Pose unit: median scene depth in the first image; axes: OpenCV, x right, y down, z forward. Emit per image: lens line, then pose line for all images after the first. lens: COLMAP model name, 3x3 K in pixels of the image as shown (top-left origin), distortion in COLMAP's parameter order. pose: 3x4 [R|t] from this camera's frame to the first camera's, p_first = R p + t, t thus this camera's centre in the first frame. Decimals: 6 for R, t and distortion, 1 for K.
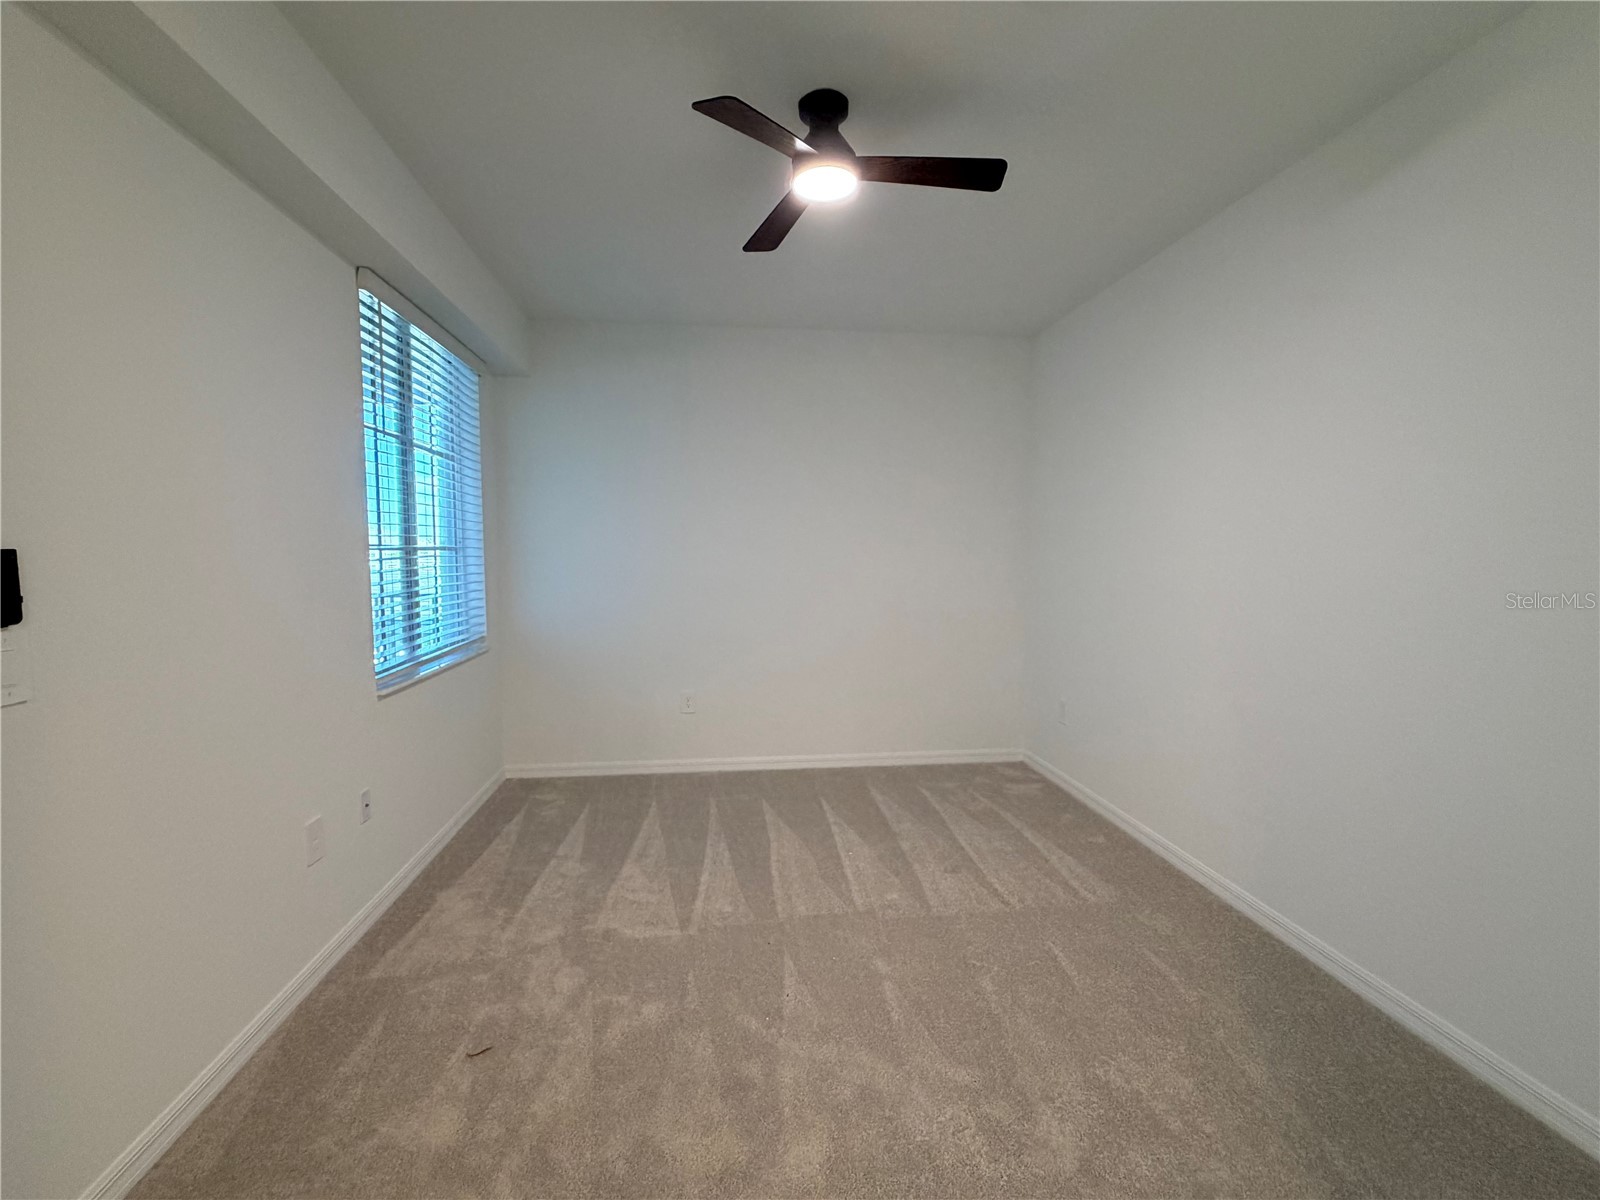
lens RADIAL K [[709.3, 0, 795.4], [0, 709.3, 599.2], [0, 0, 1]] dist [0.000984, 0.000134]
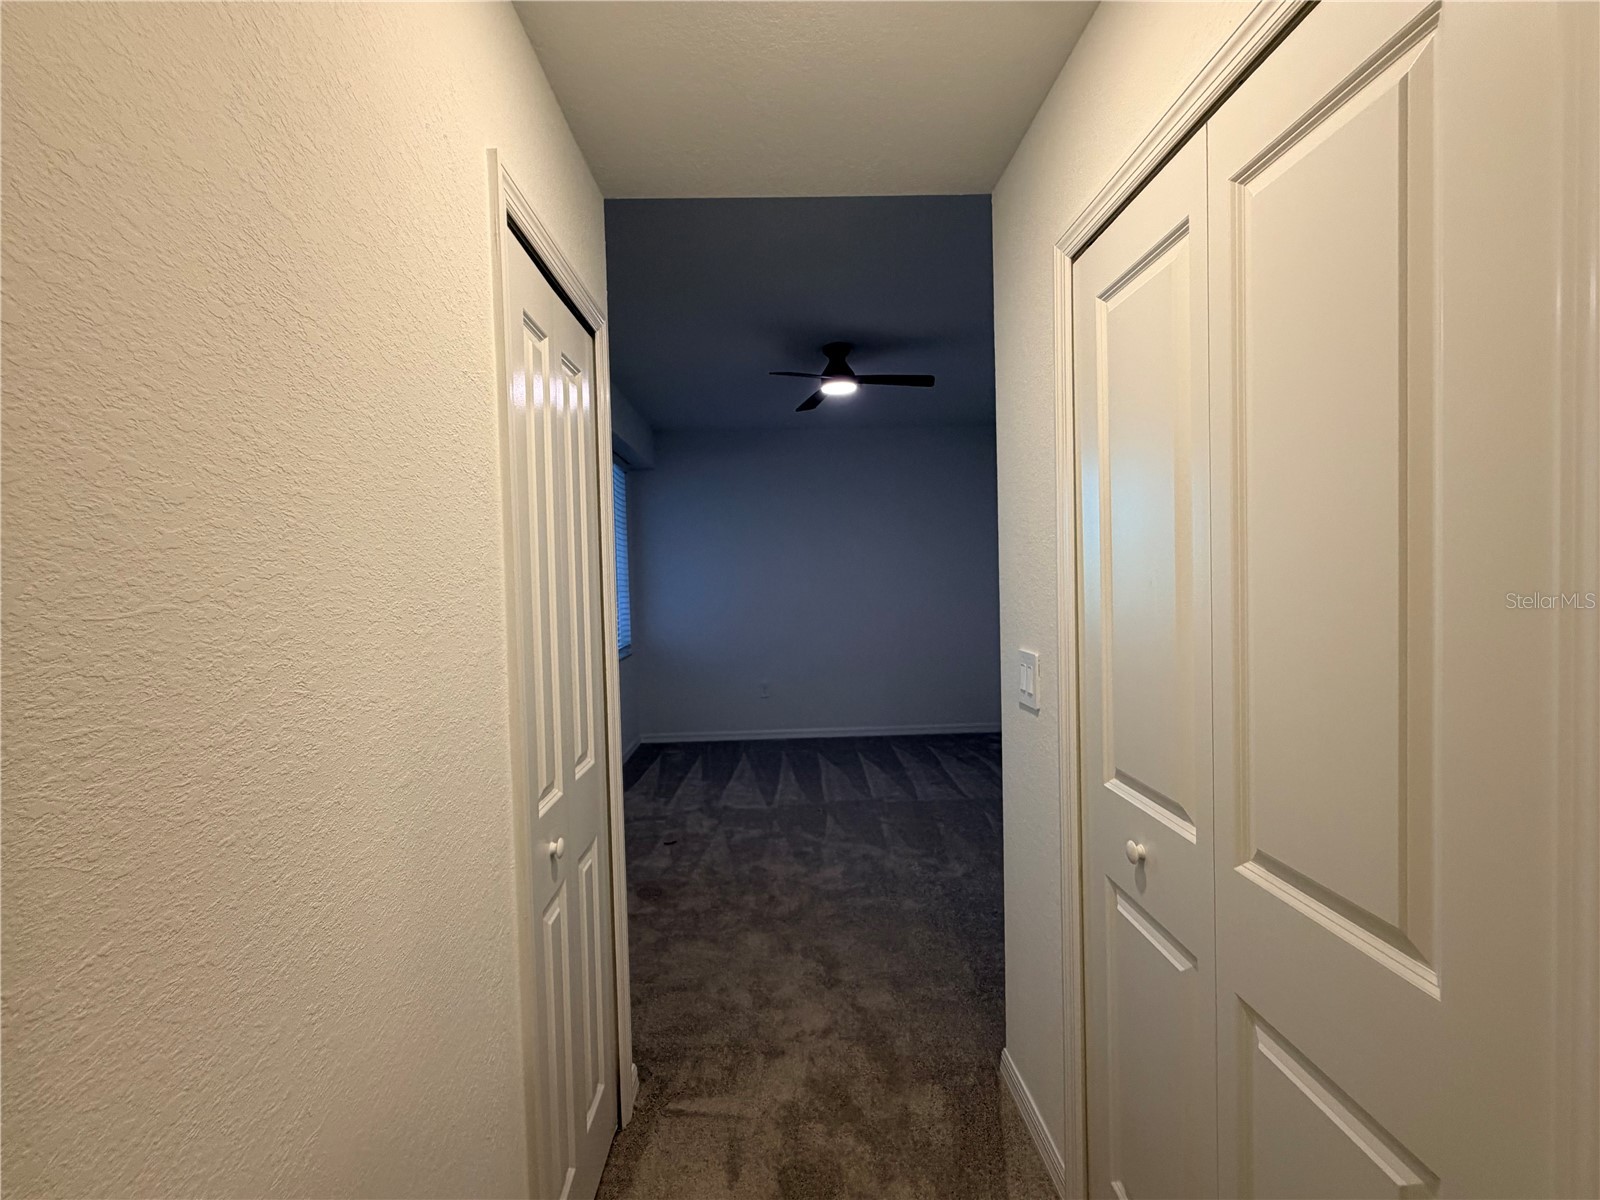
lens RADIAL K [[709.3, 0, 802.5], [0, 709.3, 601.9], [0, 0, 1]] dist [0.000984, 0.000134]
pose [[0.996826, -0.023398, -0.076098, 0.060013], [0.020775, 0.999168, -0.035083, 0.032674], [0.076856, 0.033391, 0.996483, -0.670064]]
